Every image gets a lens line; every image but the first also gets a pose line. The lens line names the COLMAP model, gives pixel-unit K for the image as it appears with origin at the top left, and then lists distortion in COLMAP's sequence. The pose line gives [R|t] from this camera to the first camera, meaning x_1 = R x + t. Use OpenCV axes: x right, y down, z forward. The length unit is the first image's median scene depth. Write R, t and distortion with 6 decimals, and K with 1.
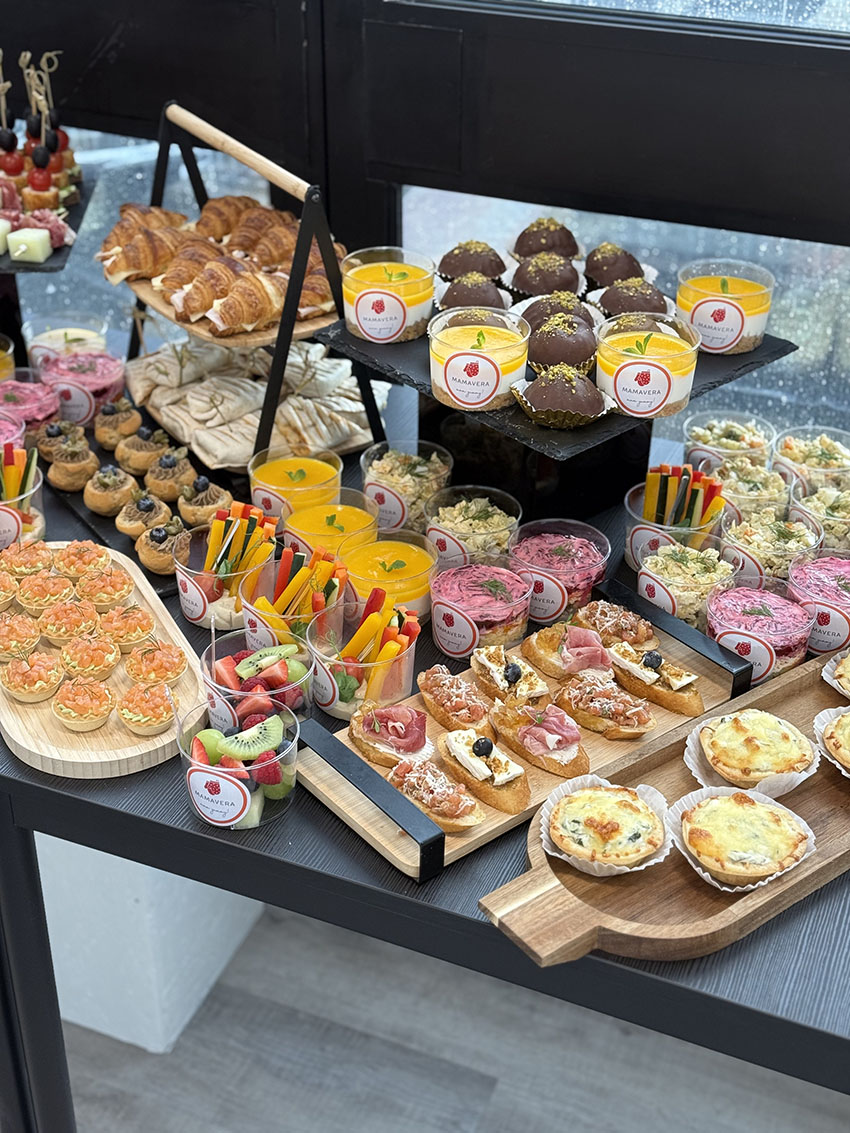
lens RADIAL K [[1592.3, 0, 425.0], [0, 1592.3, 566.5], [0, 0, 1]] dist [0.147966, -0.226553]
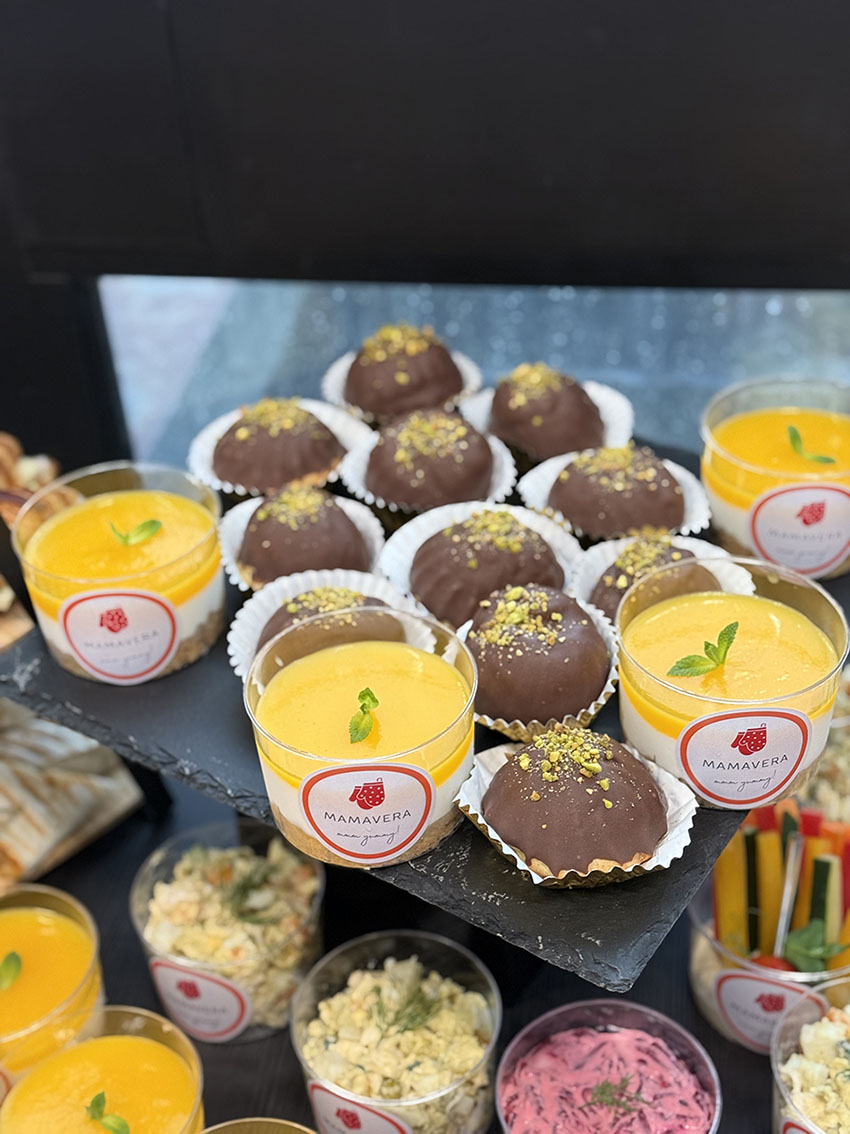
lens RADIAL K [[1593.7, 0, 425.0], [0, 1593.7, 567.0], [0, 0, 1]] dist [0.147966, -0.226553]
pose [[0.970166, -0.188465, 0.152506, -0.009341], [0.177046, 0.980490, 0.085401, -0.198027], [-0.165625, -0.055852, 0.984606, 0.521580]]
